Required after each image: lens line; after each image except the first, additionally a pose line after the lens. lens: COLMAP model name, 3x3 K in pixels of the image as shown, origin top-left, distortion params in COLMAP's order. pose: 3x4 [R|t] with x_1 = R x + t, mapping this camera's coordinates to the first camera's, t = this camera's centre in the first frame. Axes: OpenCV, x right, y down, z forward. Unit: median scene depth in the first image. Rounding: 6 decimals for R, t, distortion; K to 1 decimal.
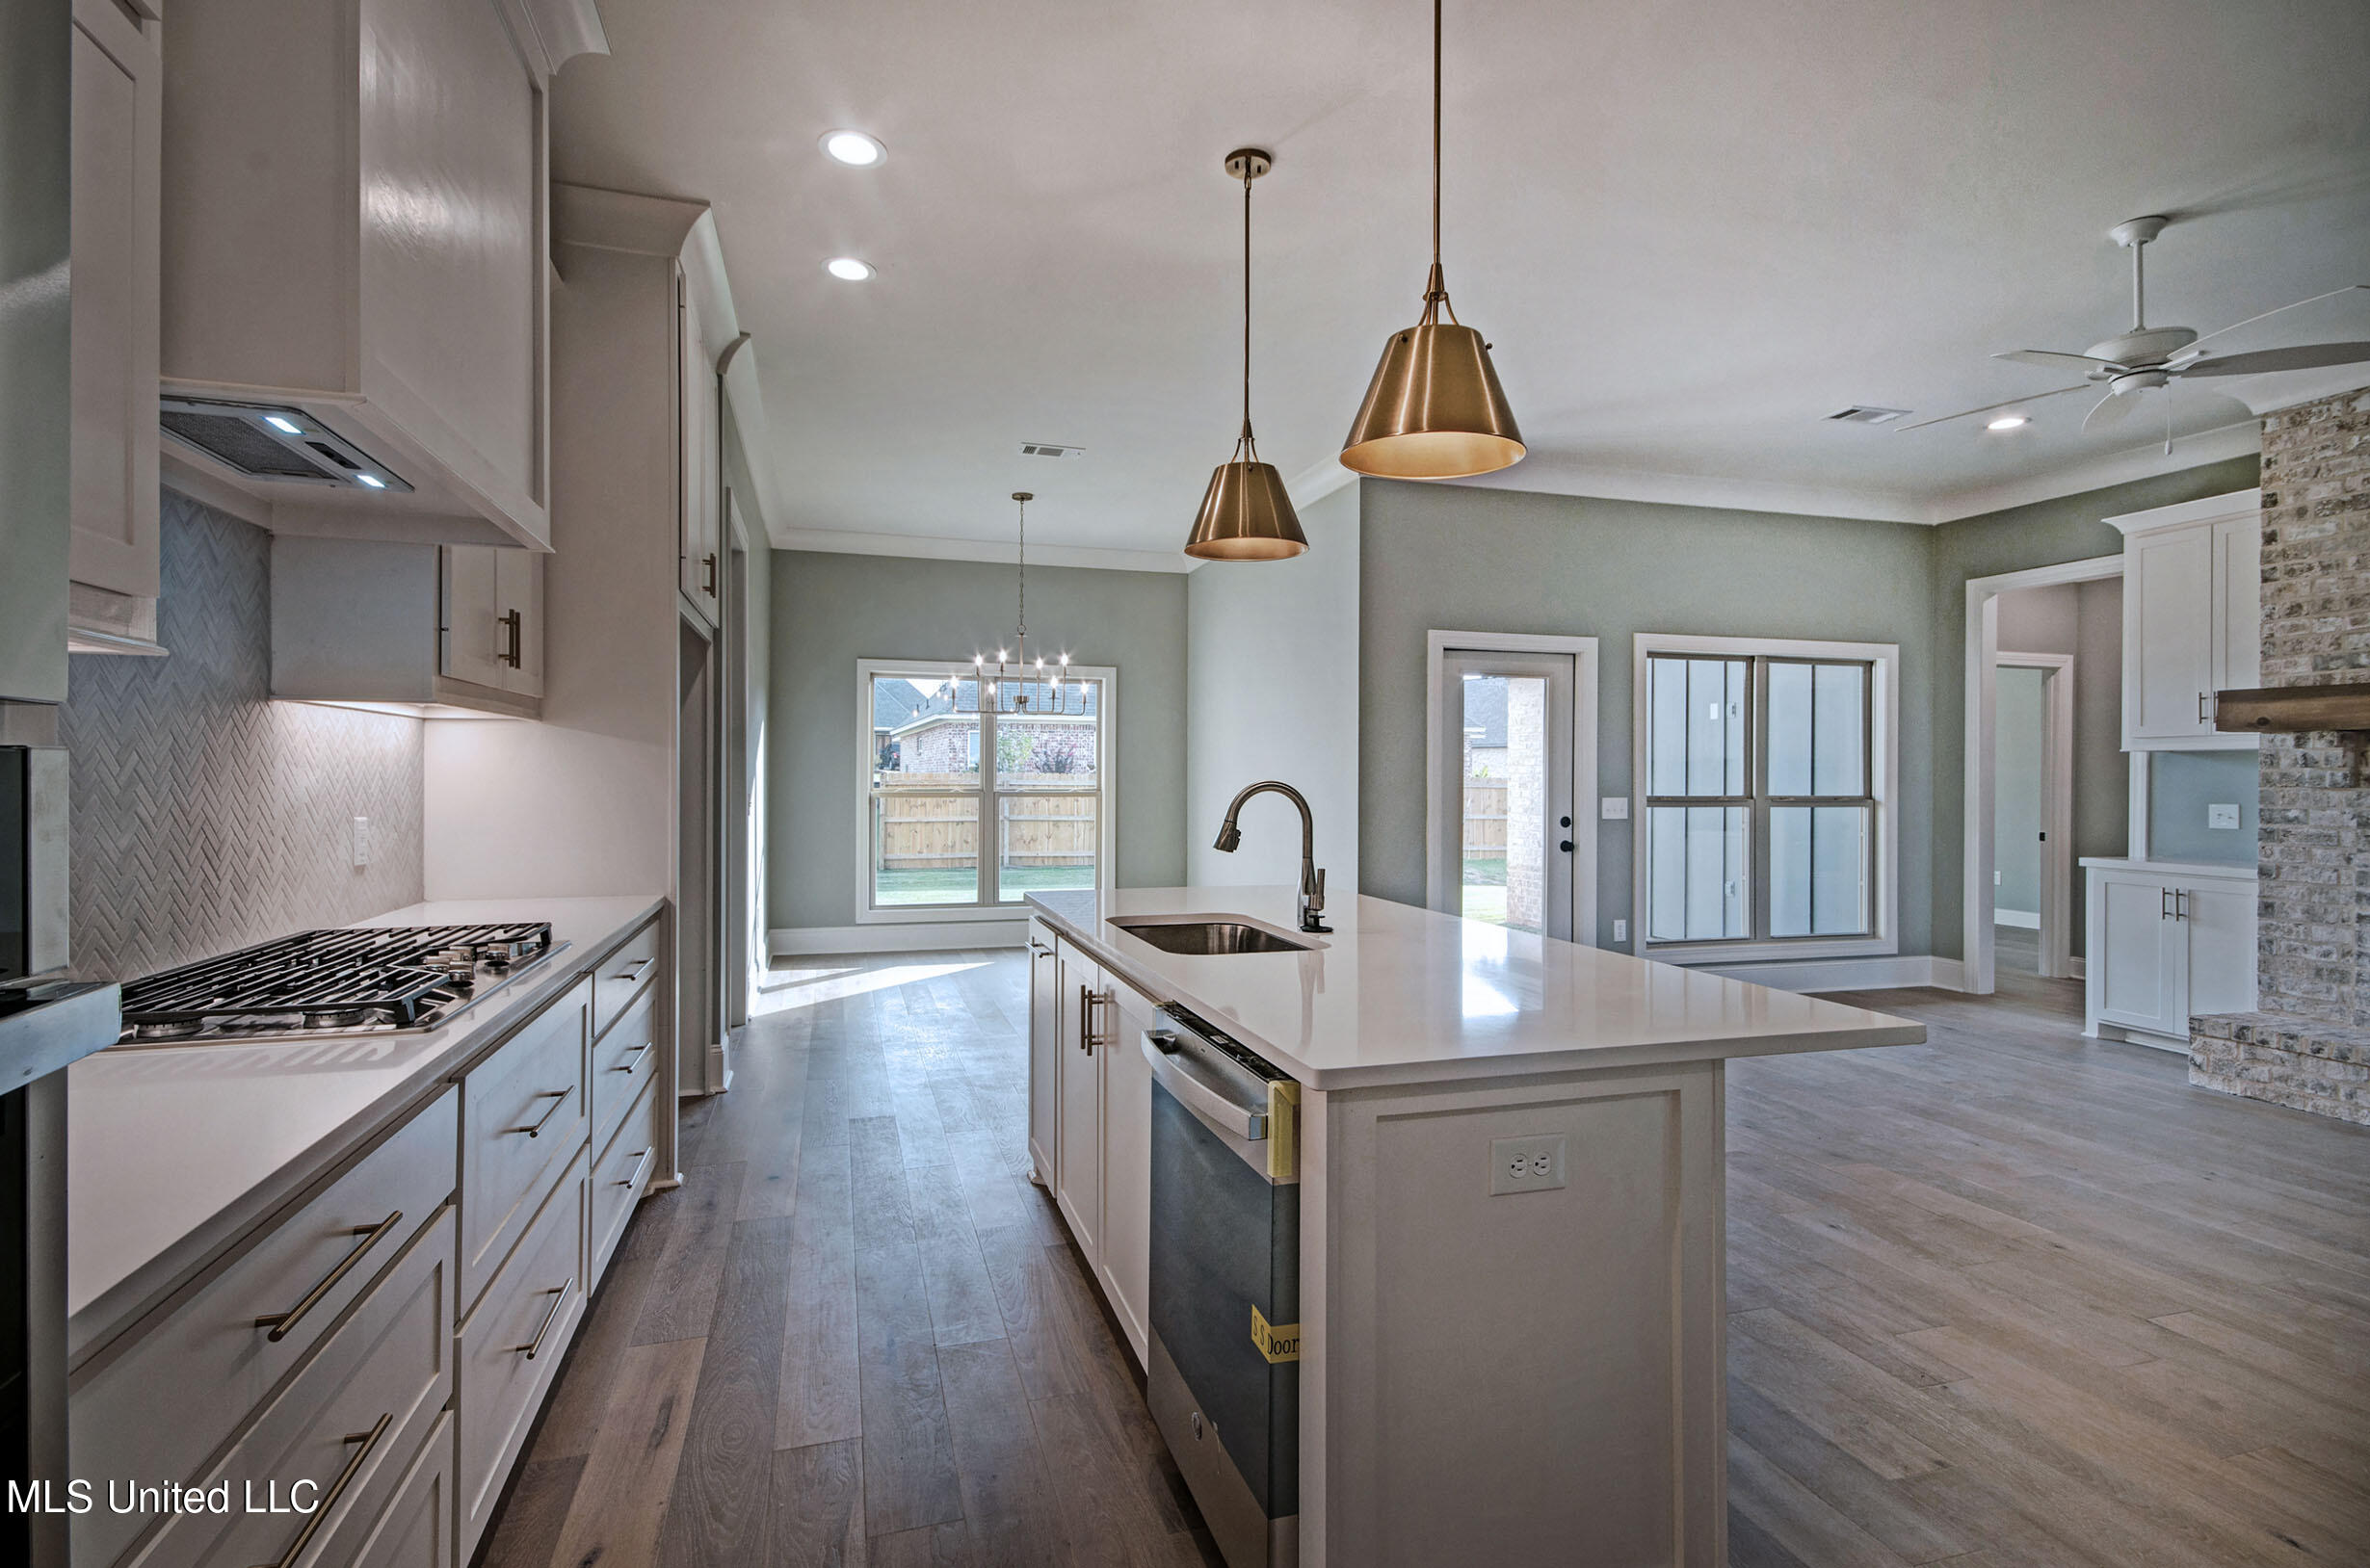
lens RADIAL K [[1149.8, 0, 1185.0], [0, 1149.8, 784.0], [0, 0, 1]] dist [0.036009, -0.000194]
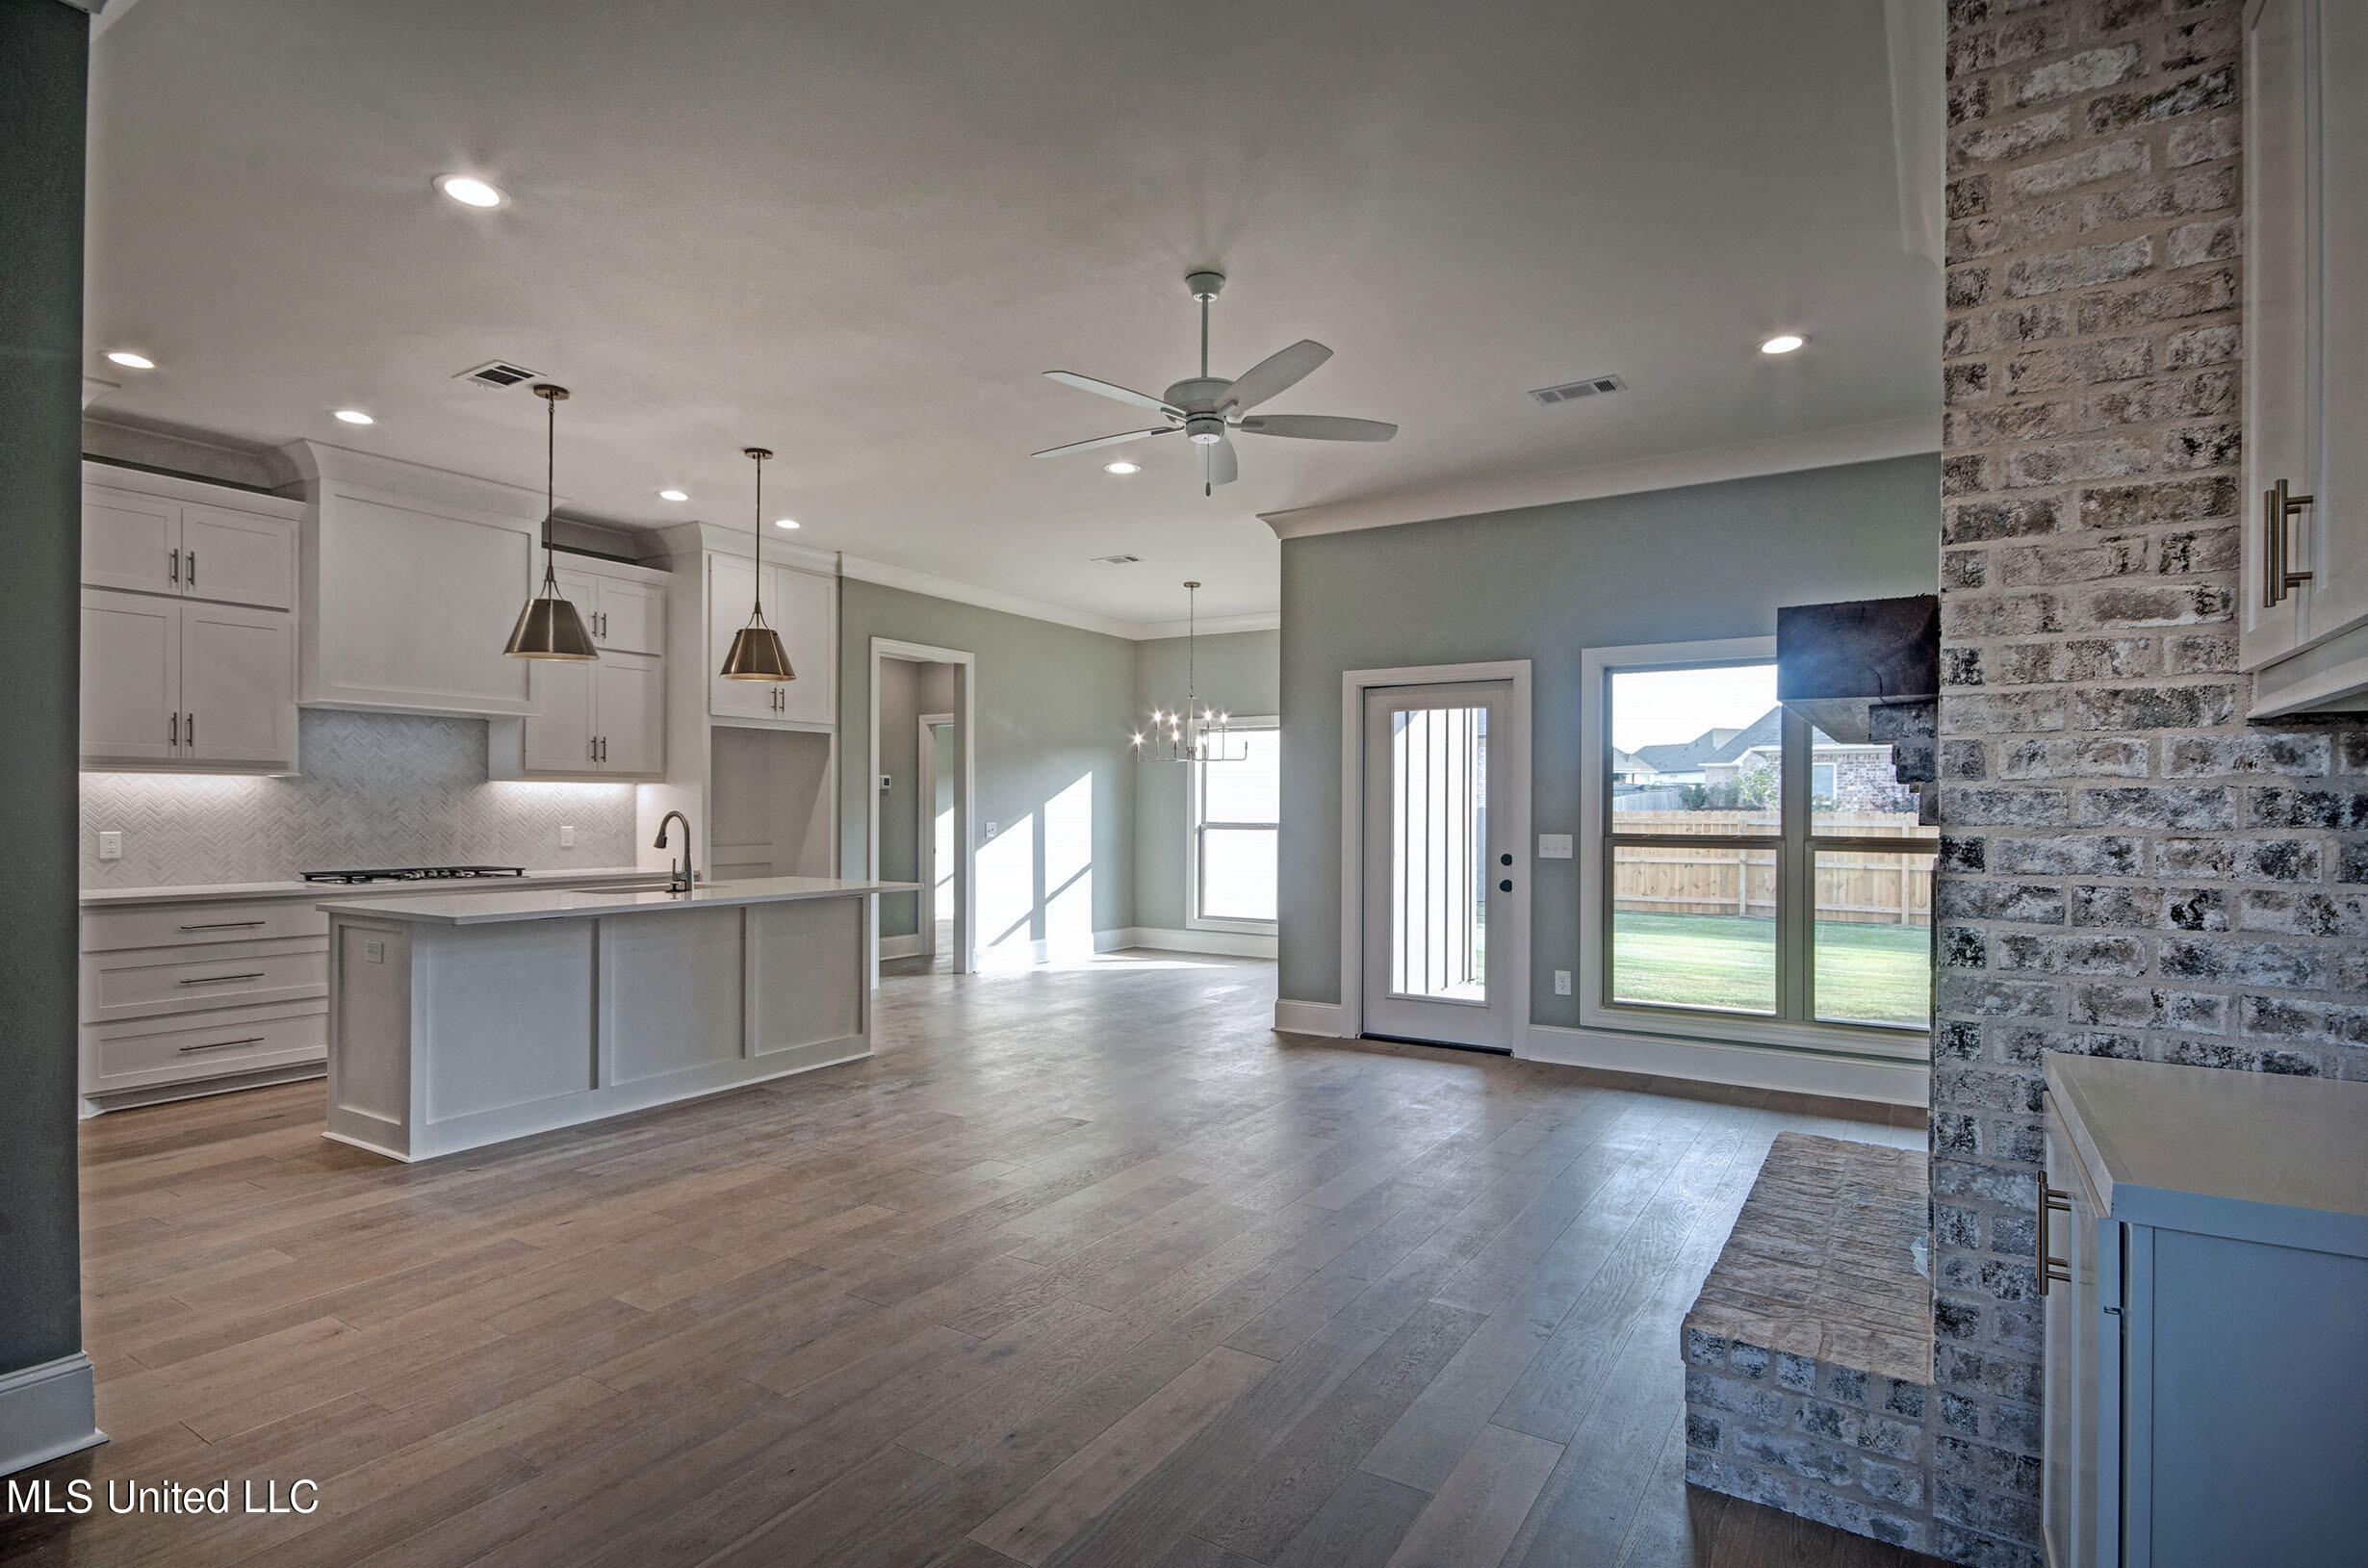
lens RADIAL K [[1204.8, 0, 1127.6], [0, 1204.8, 819.0], [0, 0, 1]] dist [0.012362, 0.000011]
pose [[0.623831, 0.003646, -0.781551, 1.196174], [-0.006989, 0.999975, -0.000914, 0.003963], [0.781528, 0.006032, 0.623841, 0.204286]]
